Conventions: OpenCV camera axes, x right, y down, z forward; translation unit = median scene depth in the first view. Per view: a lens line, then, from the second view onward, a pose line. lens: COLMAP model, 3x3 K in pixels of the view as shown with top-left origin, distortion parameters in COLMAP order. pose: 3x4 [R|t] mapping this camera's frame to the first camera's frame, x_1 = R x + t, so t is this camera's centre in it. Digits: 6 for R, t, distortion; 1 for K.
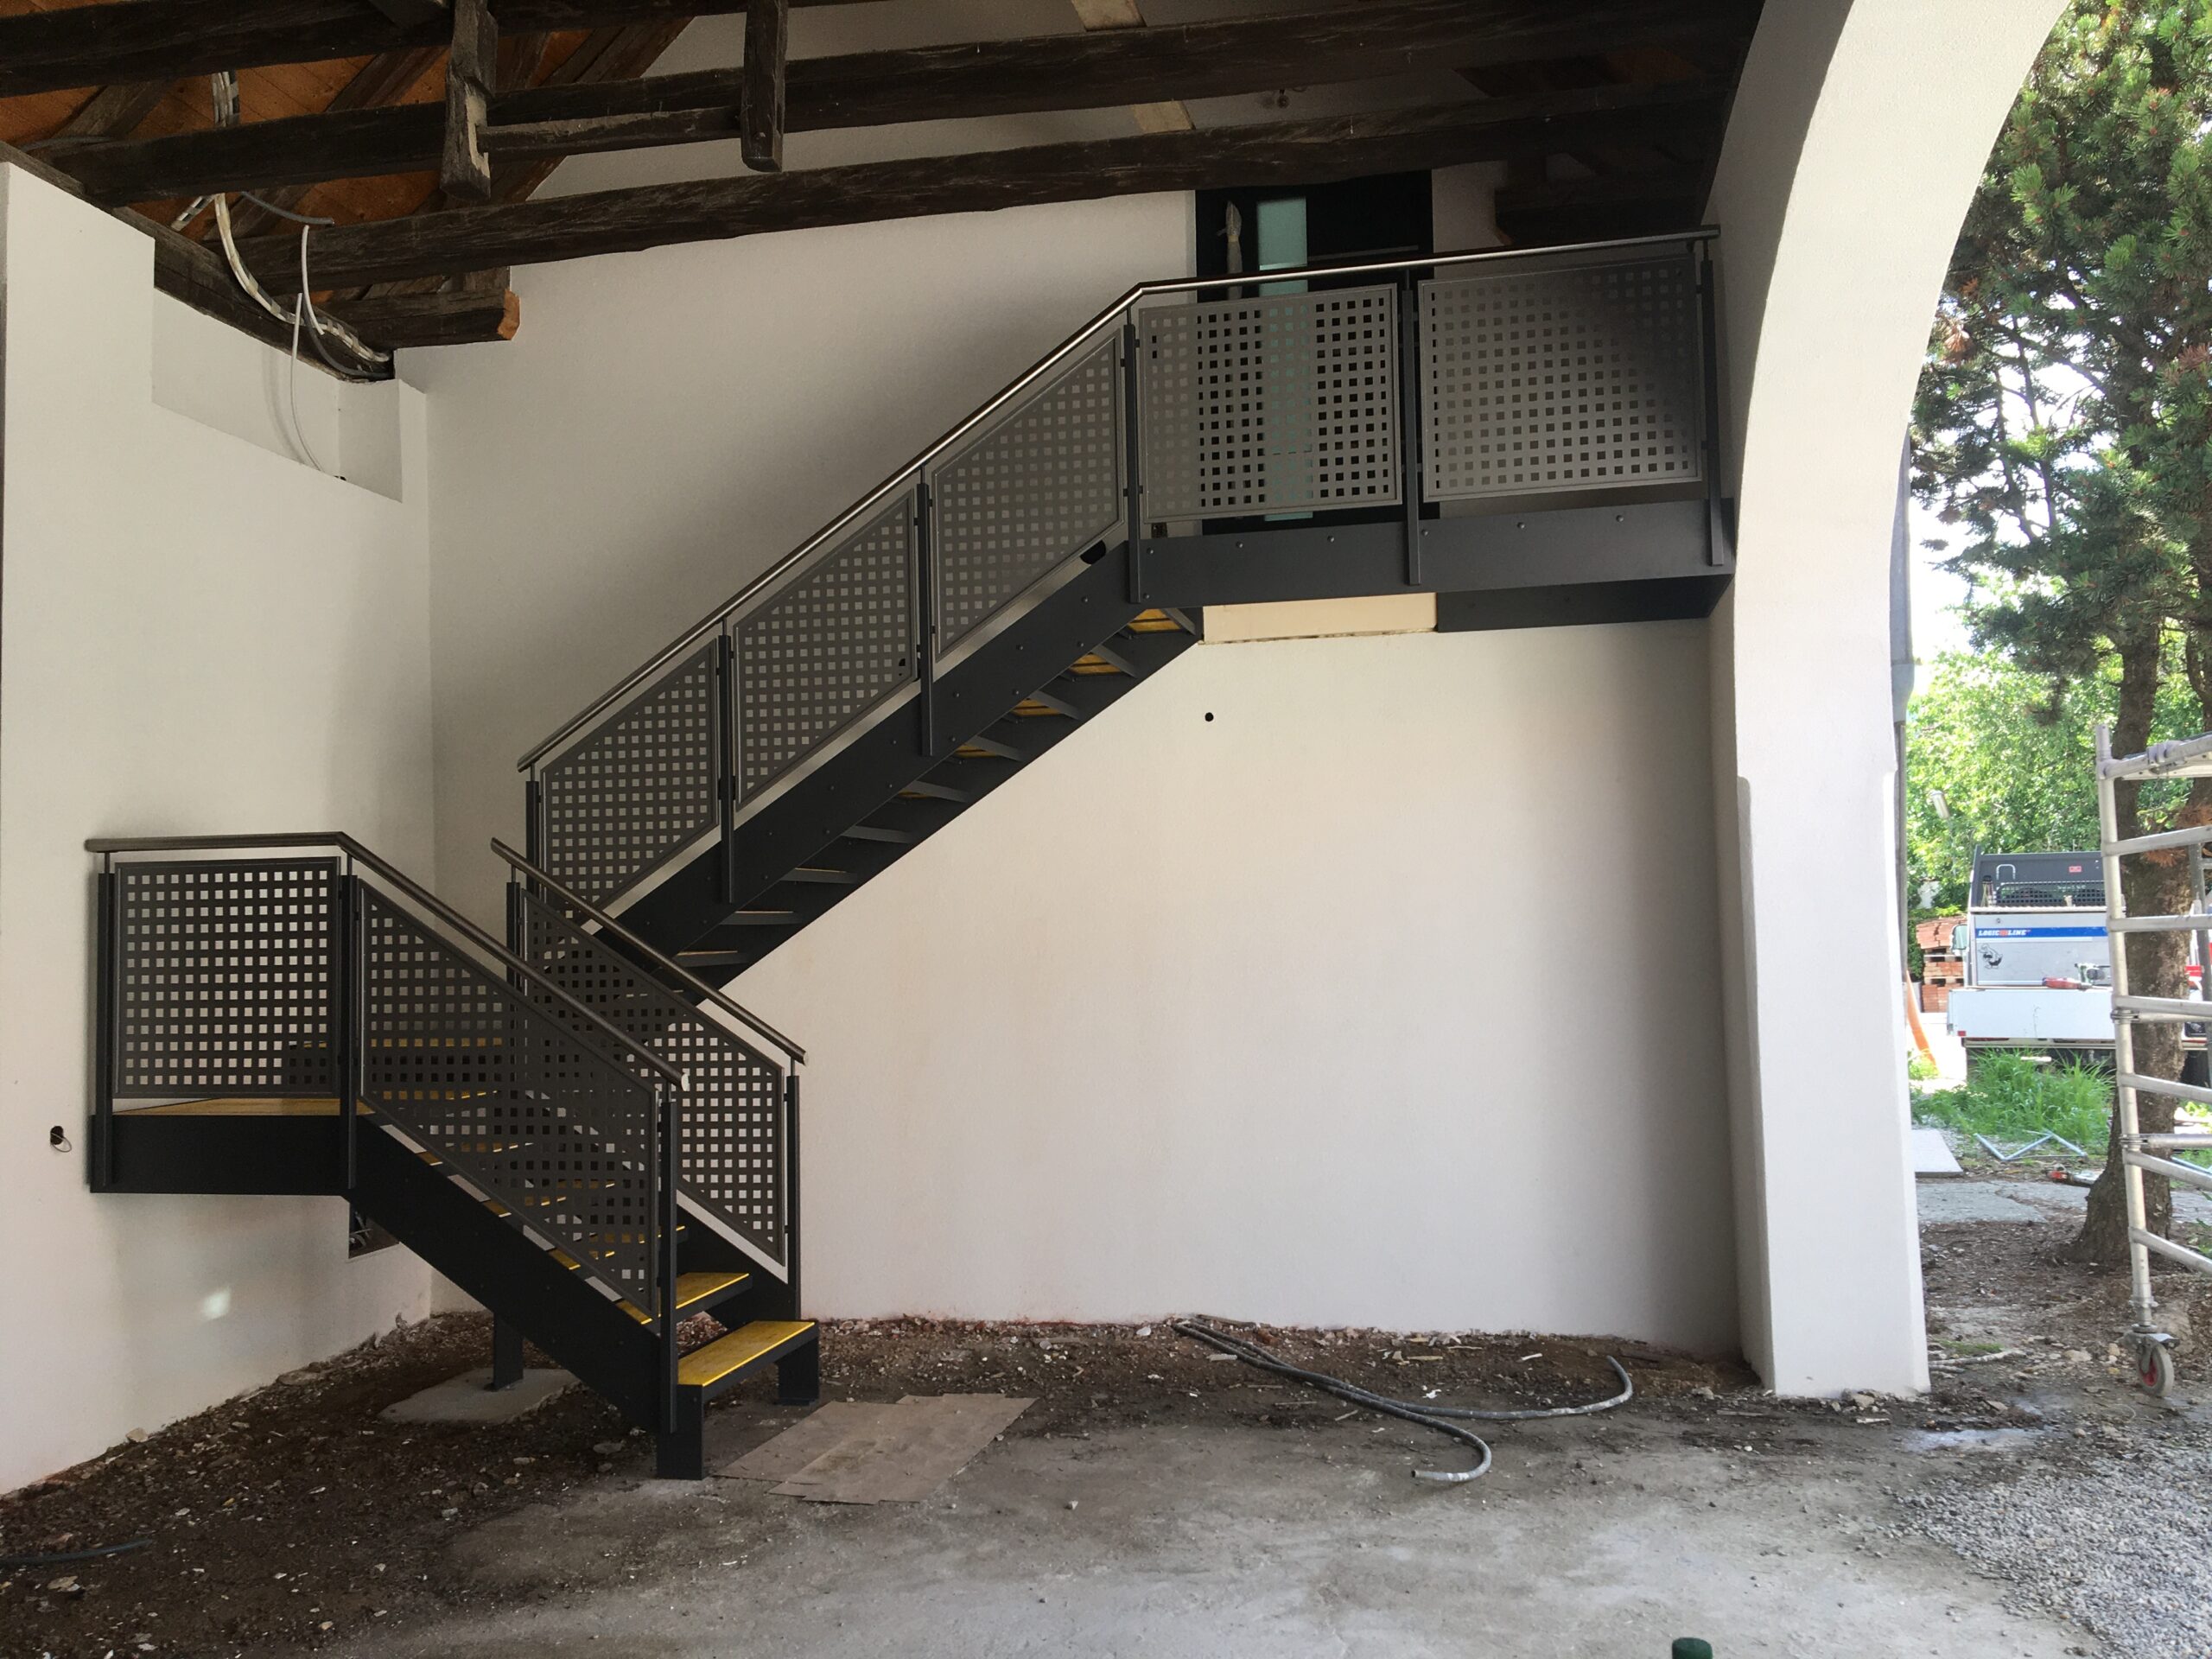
lens RADIAL K [[1868.9, 0, 1106.0], [0, 1868.9, 829.5], [0, 0, 1]] dist [0.079771, -0.108209]
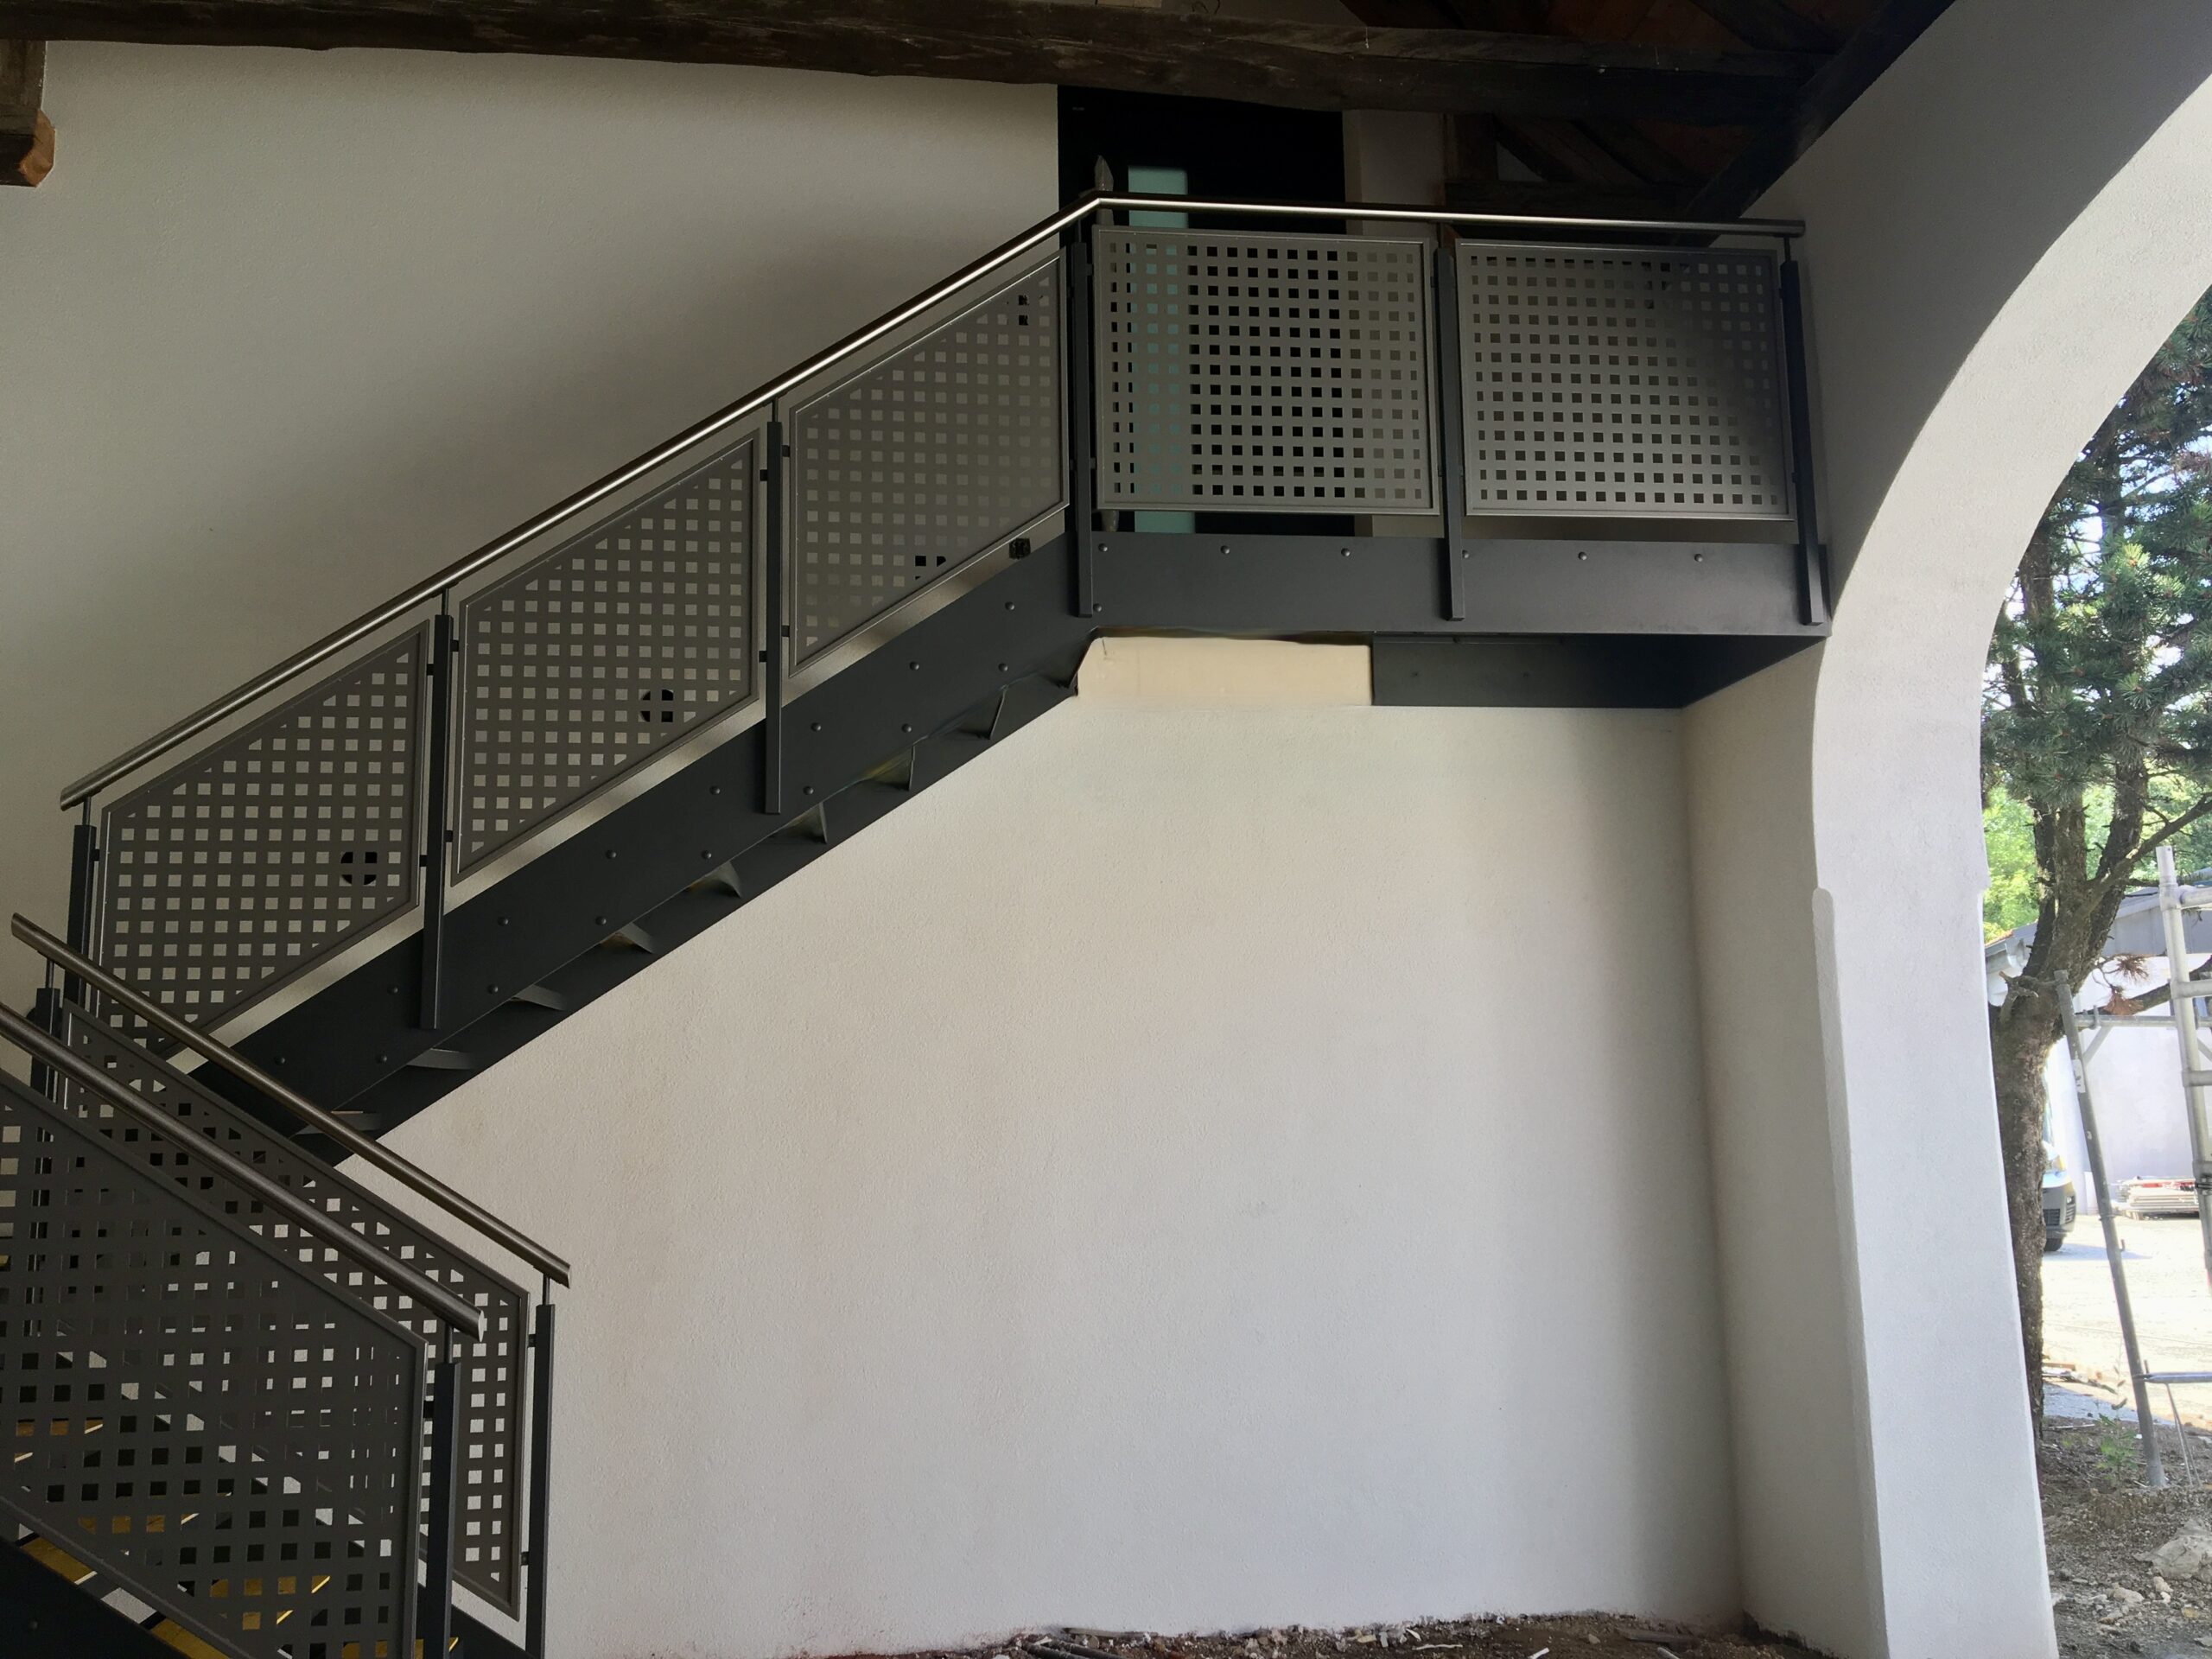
lens RADIAL K [[1820.8, 0, 1106.5], [0, 1820.8, 672.4], [0, 0, 1]] dist [0.089587, -0.081329]
pose [[0.936723, 0.058155, 0.345207, -0.218135], [-0.031165, 0.996043, -0.083231, -0.038414], [-0.348681, 0.067207, 0.934829, 0.323171]]
